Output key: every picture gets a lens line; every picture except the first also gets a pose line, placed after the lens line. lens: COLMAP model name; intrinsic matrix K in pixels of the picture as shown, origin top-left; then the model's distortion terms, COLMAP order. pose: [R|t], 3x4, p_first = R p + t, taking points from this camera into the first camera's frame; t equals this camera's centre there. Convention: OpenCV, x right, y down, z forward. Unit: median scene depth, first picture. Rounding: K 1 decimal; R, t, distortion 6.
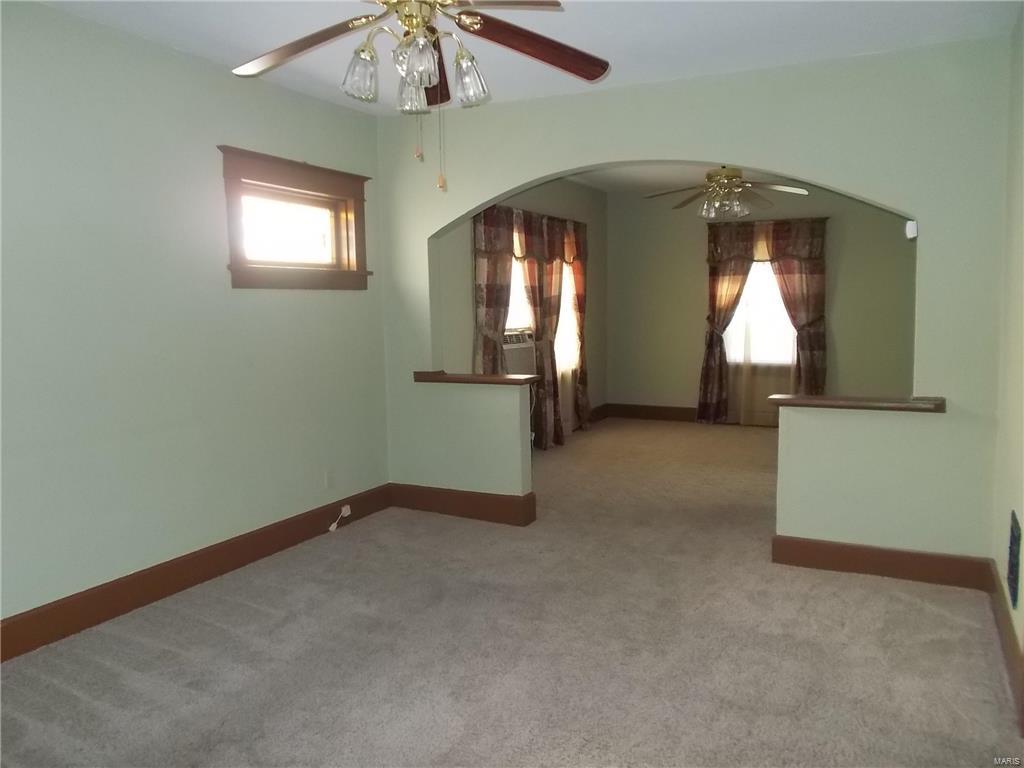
lens RADIAL K [[794.8, 0, 500.8], [0, 794.8, 384.2], [0, 0, 1]] dist [0.008063, -0.003646]
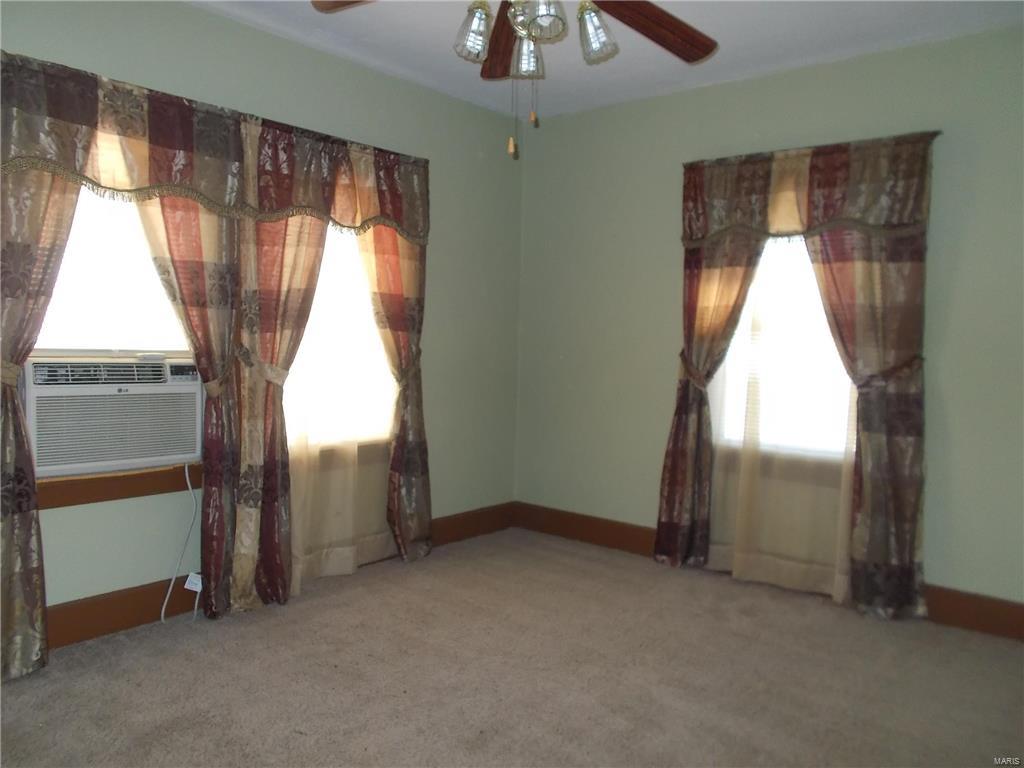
lens RADIAL K [[794.8, 0, 500.8], [0, 794.8, 384.2], [0, 0, 1]] dist [0.008063, -0.003646]
pose [[0.973256, 0.050573, -0.224089, 0.275165], [-0.060762, 0.997398, -0.038807, -0.039188], [0.221543, 0.051385, 0.973796, 0.512898]]
